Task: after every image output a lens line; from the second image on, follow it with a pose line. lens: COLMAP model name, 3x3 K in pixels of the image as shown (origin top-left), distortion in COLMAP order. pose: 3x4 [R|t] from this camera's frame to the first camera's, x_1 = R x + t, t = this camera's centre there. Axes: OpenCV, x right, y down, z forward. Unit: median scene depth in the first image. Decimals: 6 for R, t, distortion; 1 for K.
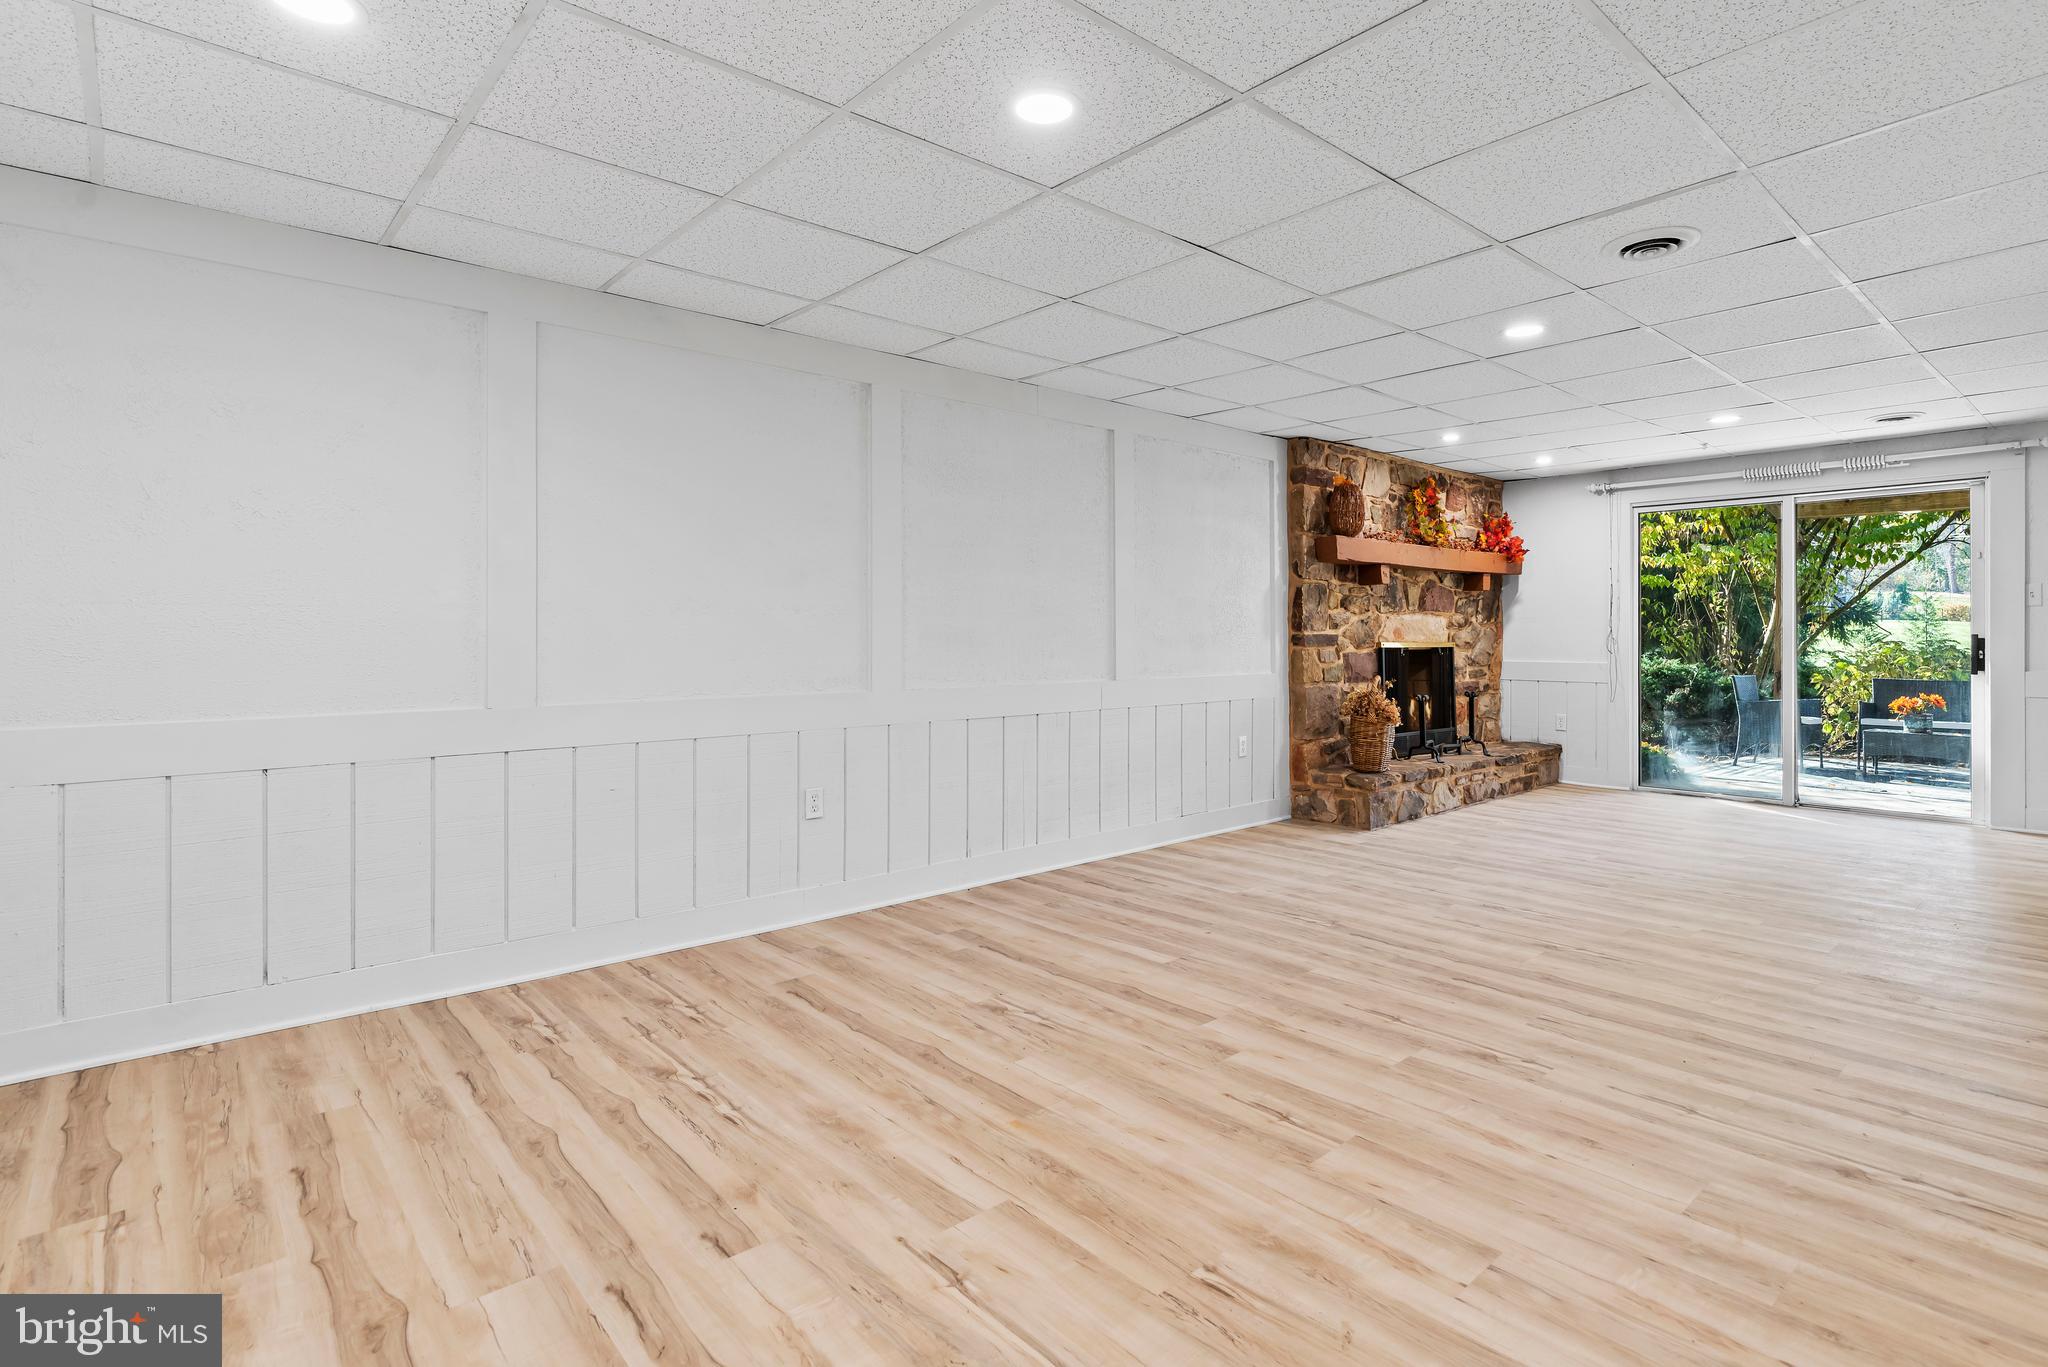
lens RADIAL K [[1027.9, 0, 1092.3], [0, 1027.9, 593.2], [0, 0, 1]] dist [0.001994, 0.000356]
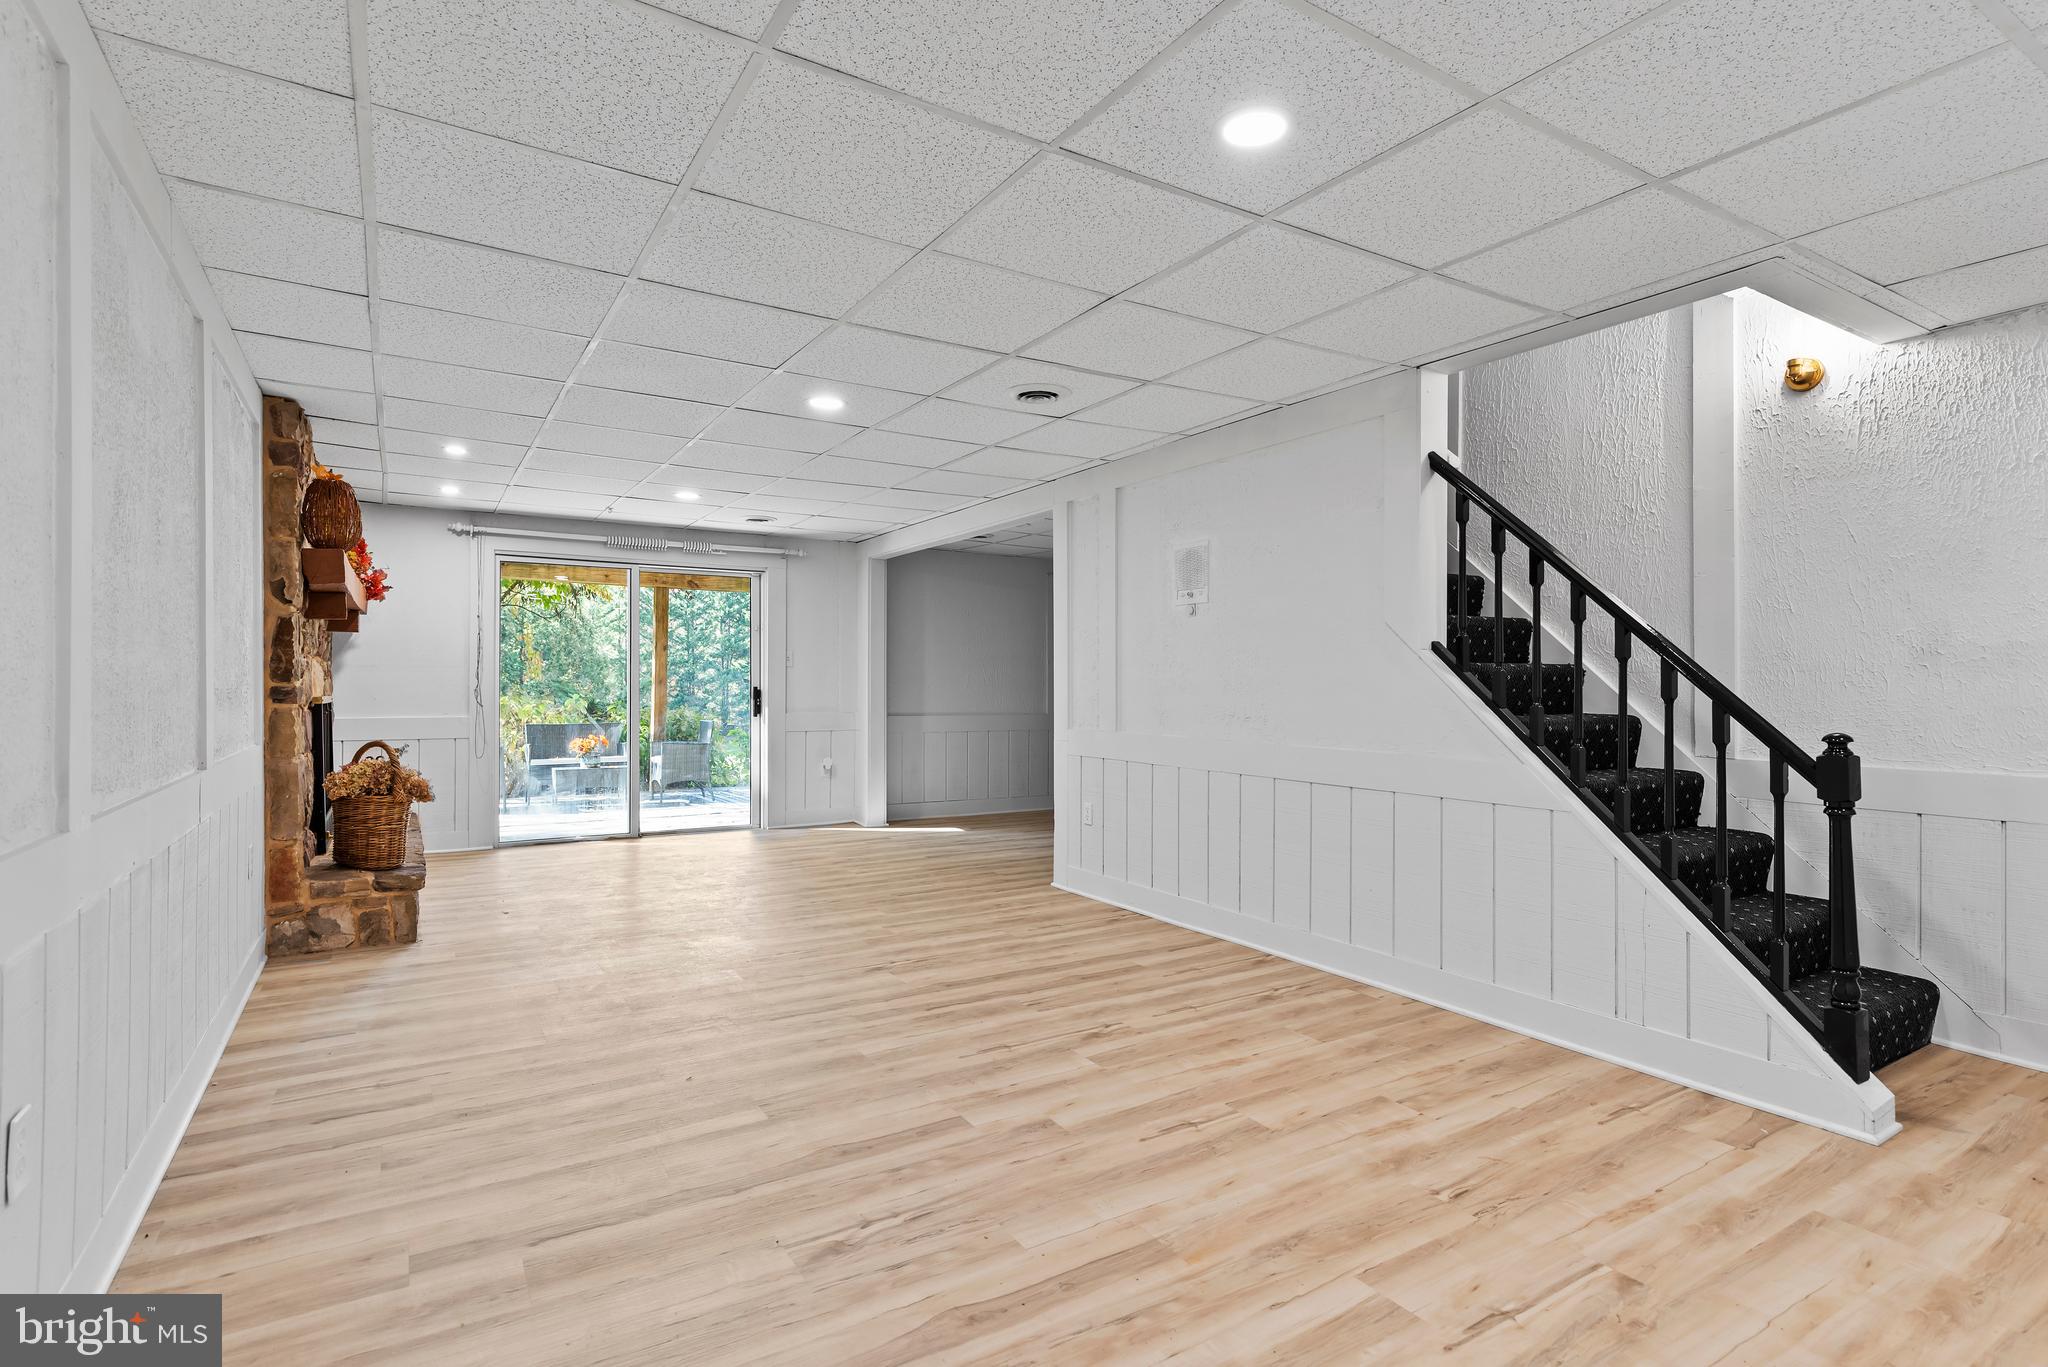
lens RADIAL K [[1005.0, 0, 1048.5], [0, 1005.0, 655.3], [0, 0, 1]] dist [0.003245, 0.000432]
pose [[0.182189, 0.031146, 0.982770, -0.681222], [-0.043881, 0.998760, -0.023518, 0.023736], [-0.982284, -0.038840, 0.183330, 0.709076]]
